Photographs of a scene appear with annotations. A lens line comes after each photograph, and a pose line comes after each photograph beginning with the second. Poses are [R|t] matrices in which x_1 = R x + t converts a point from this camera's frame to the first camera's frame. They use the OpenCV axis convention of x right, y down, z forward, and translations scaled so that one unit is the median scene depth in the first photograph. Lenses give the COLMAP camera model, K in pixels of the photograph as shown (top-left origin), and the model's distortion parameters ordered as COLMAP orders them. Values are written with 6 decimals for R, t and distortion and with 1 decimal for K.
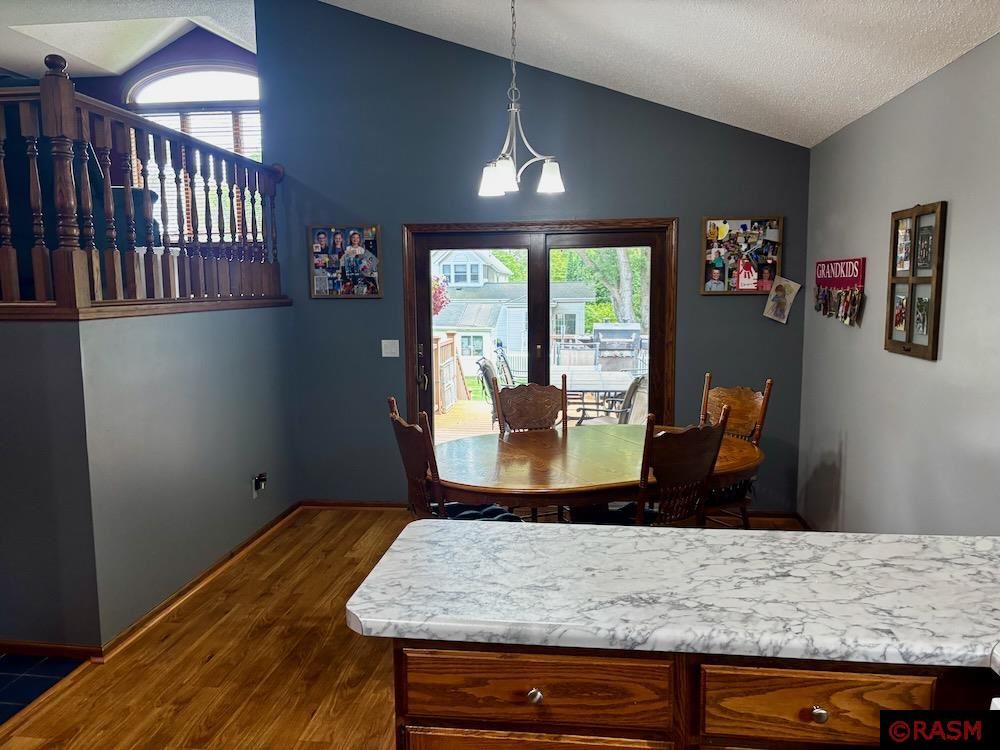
lens RADIAL K [[750.7, 0, 488.3], [0, 750.7, 375.0], [0, 0, 1]] dist [-0.002524, 0.000729]
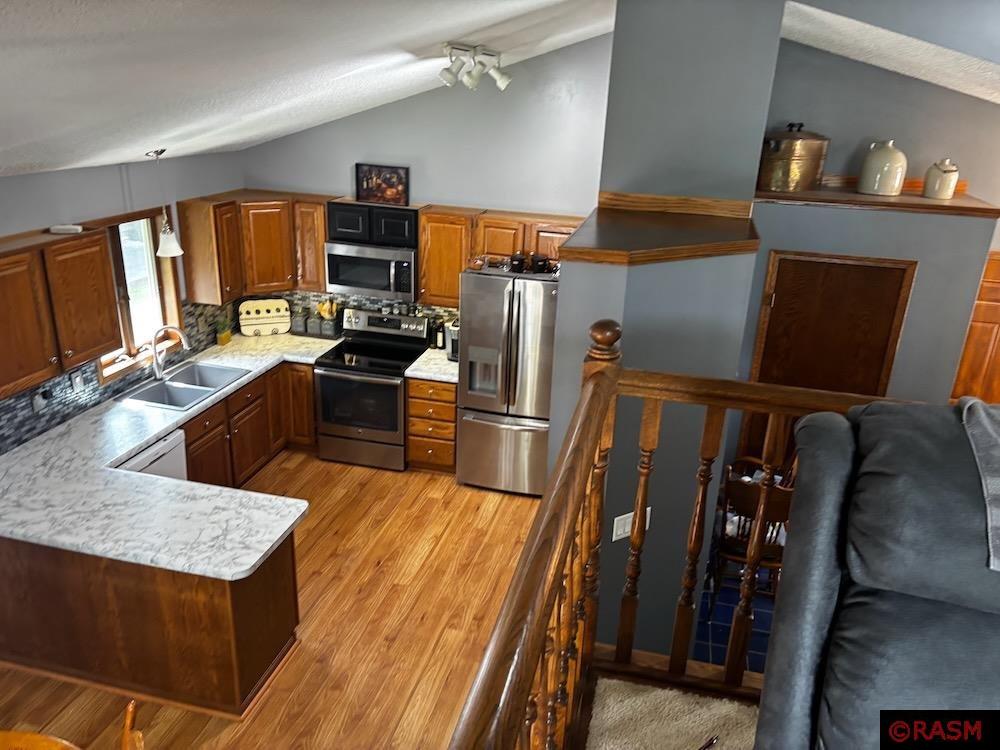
lens RADIAL K [[753.6, 0, 511.7], [0, 753.6, 368.8], [0, 0, 1]] dist [0.021525, -0.011323]
pose [[-0.994466, -0.070187, 0.078178, -0.506489], [-0.026989, 0.889803, 0.455547, -0.616117], [-0.101536, 0.450916, -0.886773, 1.457028]]
